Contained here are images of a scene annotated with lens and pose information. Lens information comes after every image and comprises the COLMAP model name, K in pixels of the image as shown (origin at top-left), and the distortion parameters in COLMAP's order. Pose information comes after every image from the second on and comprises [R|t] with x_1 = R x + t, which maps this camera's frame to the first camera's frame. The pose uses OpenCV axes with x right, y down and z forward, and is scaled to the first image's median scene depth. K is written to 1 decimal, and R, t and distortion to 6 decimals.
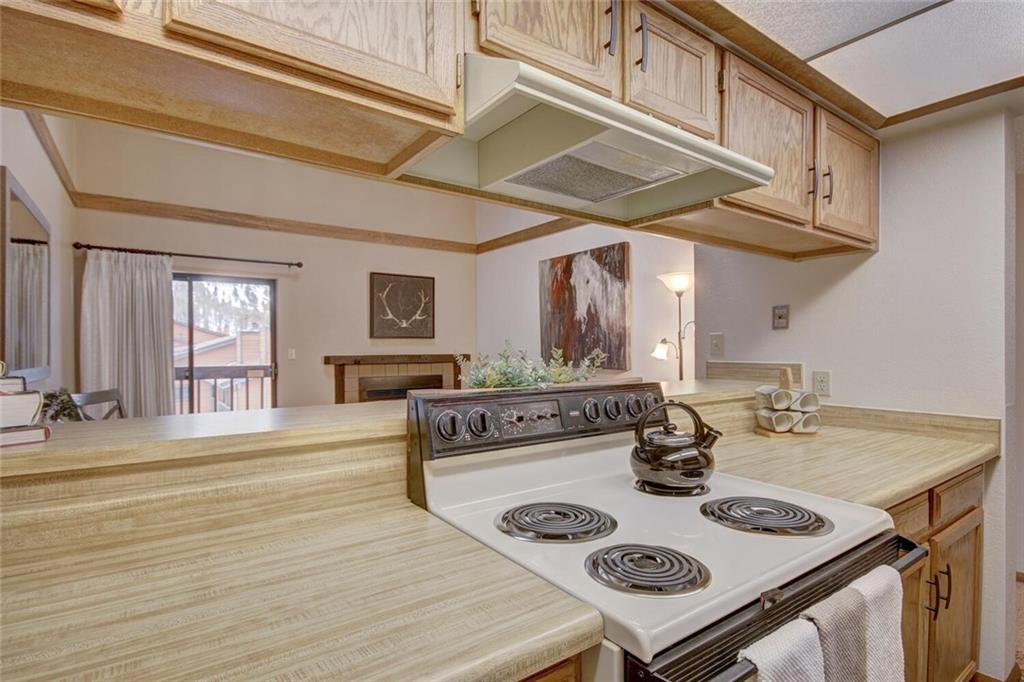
lens RADIAL K [[456.3, 0, 516.6], [0, 456.3, 345.7], [0, 0, 1]] dist [0.017600, 0.000643]
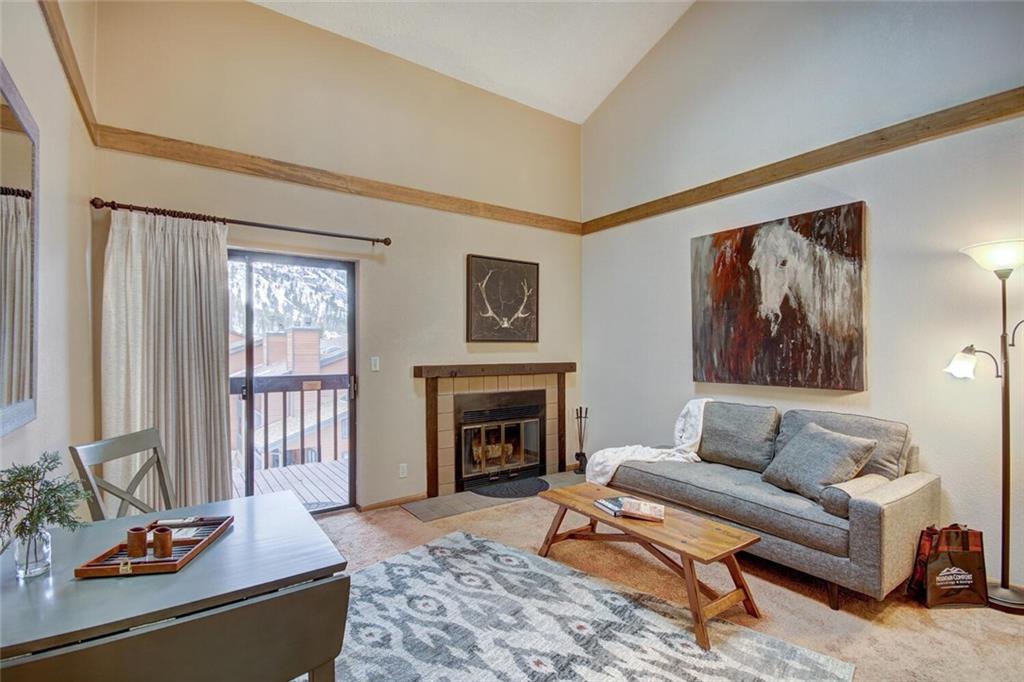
lens RADIAL K [[467.3, 0, 509.8], [0, 467.3, 349.2], [0, 0, 1]] dist [0.005375, -0.000766]
pose [[0.998483, 0.004209, -0.054892, -0.233327], [-0.004070, 0.999988, 0.002642, -0.007914], [0.054902, -0.002414, 0.998489, 0.263904]]
